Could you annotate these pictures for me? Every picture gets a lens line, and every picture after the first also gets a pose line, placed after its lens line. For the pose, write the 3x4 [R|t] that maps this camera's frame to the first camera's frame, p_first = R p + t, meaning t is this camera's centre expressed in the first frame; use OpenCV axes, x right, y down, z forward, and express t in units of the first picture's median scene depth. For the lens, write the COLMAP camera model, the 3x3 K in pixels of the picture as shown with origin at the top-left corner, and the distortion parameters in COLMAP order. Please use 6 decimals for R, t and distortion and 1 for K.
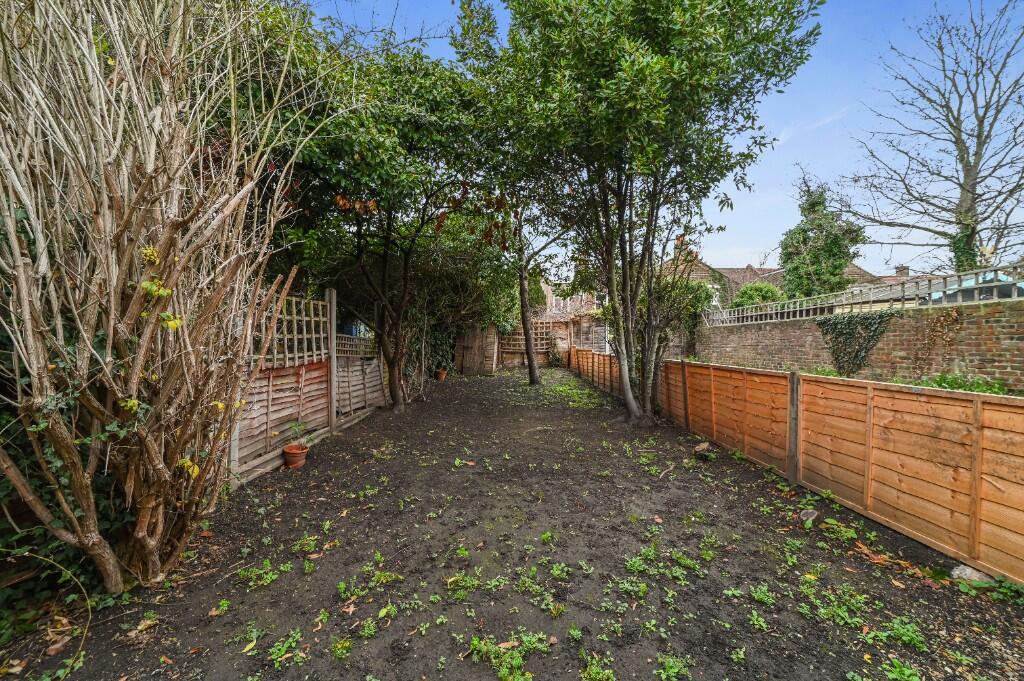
lens RADIAL K [[397.2, 0, 512.0], [0, 397.2, 340.5], [0, 0, 1]] dist [-0.037155, 0.009997]
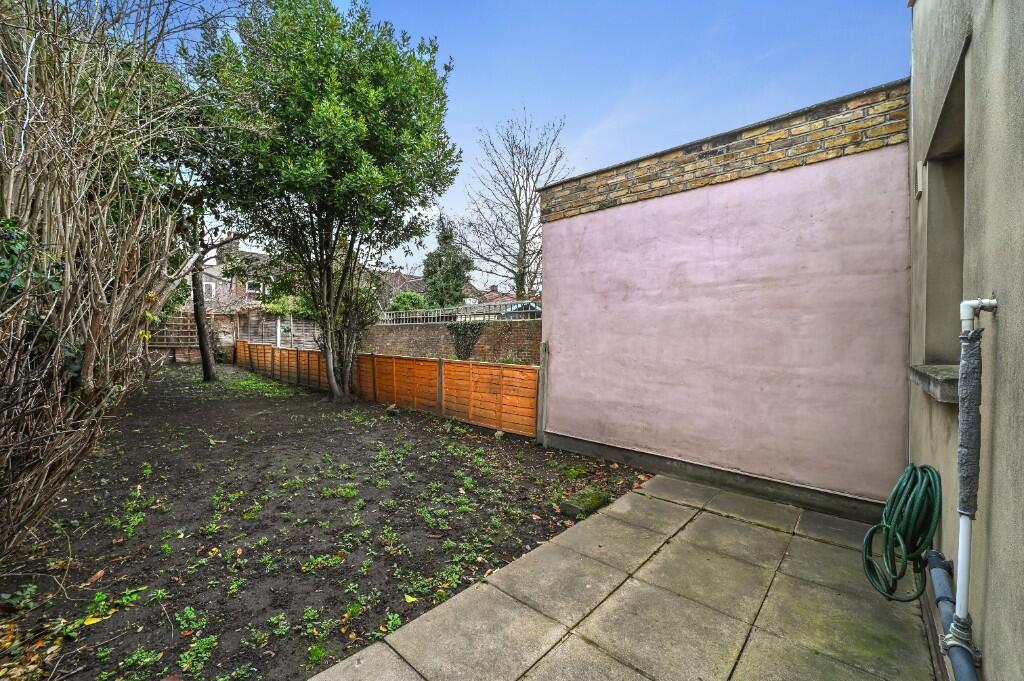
lens RADIAL K [[397.2, 0, 512.0], [0, 397.2, 340.5], [0, 0, 1]] dist [-0.037155, 0.009997]
pose [[0.670750, 0.003694, 0.741674, -0.159256], [-0.016955, 0.999803, 0.010354, -0.010617], [-0.741490, -0.019520, 0.670680, -0.182649]]
